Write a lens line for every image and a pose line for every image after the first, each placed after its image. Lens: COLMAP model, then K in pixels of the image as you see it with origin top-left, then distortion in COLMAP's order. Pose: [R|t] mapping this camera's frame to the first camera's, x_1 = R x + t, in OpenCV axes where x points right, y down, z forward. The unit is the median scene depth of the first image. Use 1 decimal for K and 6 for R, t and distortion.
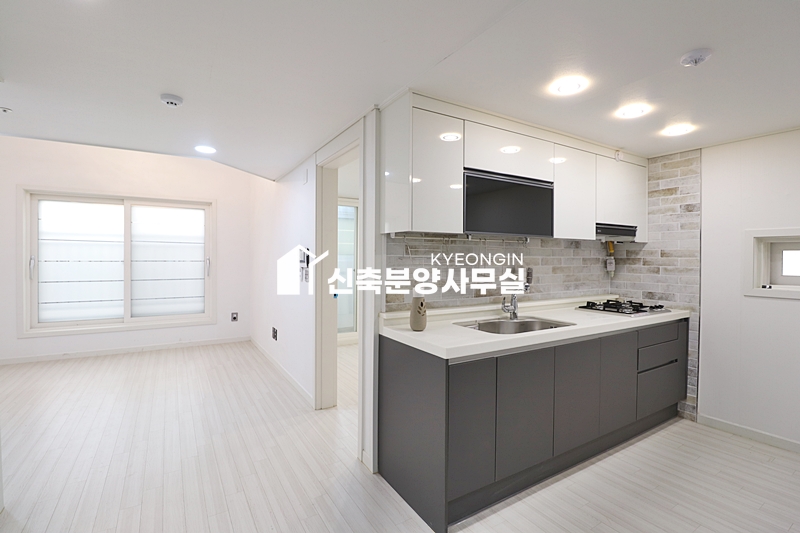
lens RADIAL K [[373.8, 0, 401.5], [0, 373.8, 260.0], [0, 0, 1]] dist [0.000644, -0.014620]
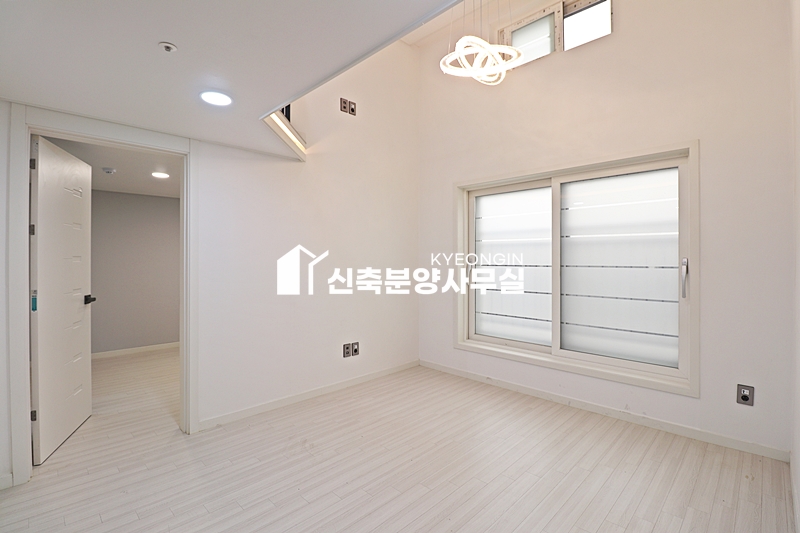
lens RADIAL K [[373.8, 0, 401.5], [0, 373.8, 260.0], [0, 0, 1]] dist [0.000644, -0.014620]
pose [[0.235906, -0.005940, -0.971758, -0.216049], [-0.005538, 0.999957, -0.007457, -0.003170], [0.971760, 0.007141, 0.235863, 0.916087]]
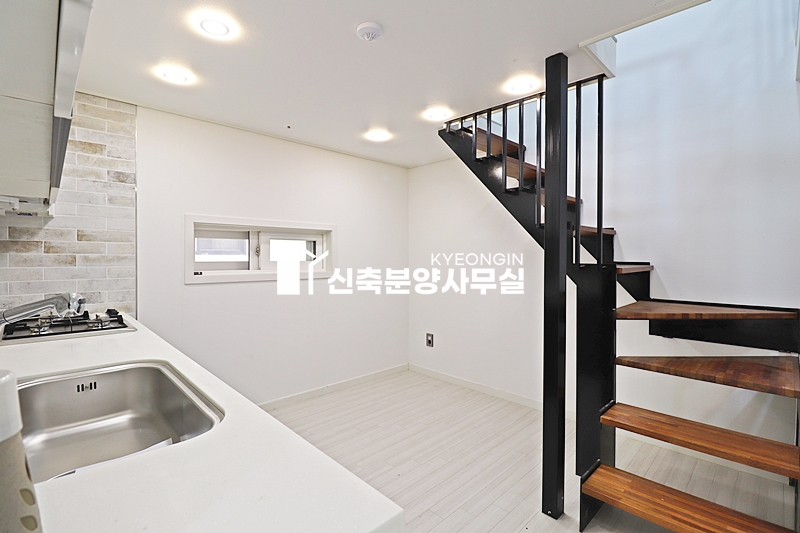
lens RADIAL K [[373.8, 0, 401.5], [0, 373.8, 260.0], [0, 0, 1]] dist [0.000644, -0.014620]
pose [[-0.217820, -0.017181, 0.975838, -0.094871], [0.000881, 0.999841, 0.017800, 0.016589], [-0.975989, 0.004736, -0.217770, 0.589714]]
